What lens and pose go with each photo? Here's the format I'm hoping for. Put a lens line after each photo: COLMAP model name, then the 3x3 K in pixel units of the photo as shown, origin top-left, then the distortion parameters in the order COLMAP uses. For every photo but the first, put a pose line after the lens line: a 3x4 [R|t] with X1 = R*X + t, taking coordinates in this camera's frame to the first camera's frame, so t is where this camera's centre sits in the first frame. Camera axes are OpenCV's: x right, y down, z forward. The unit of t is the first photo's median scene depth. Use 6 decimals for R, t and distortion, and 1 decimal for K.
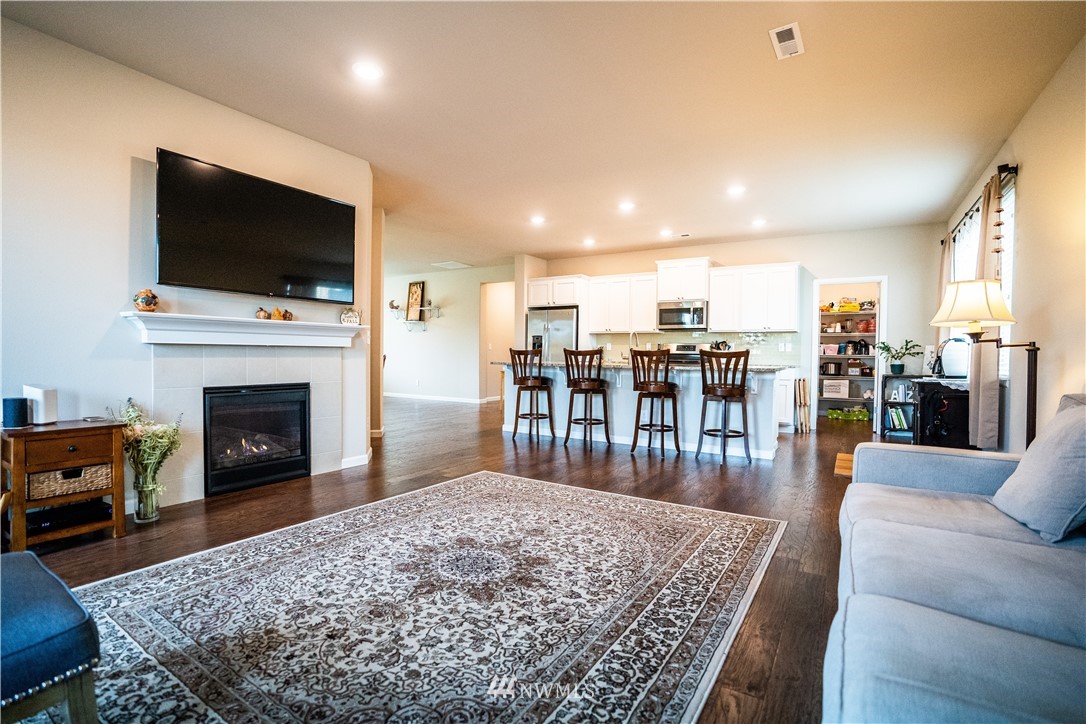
lens RADIAL K [[499.9, 0, 551.7], [0, 499.9, 366.7], [0, 0, 1]] dist [-0.070616, 0.028716]
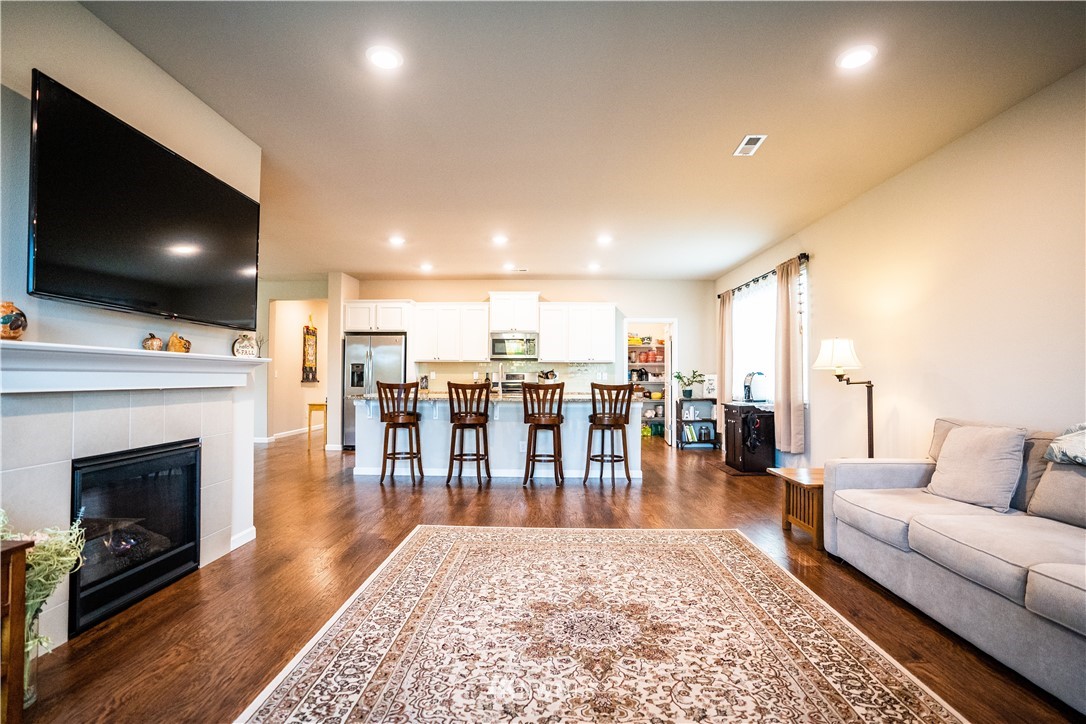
lens RADIAL K [[499.9, 0, 551.7], [0, 499.9, 366.7], [0, 0, 1]] dist [-0.070616, 0.028716]
pose [[0.862460, 0.005035, 0.506100, -0.471232], [0.017441, 0.999061, -0.039662, -0.039819], [-0.505825, 0.043034, 0.861562, 0.145046]]
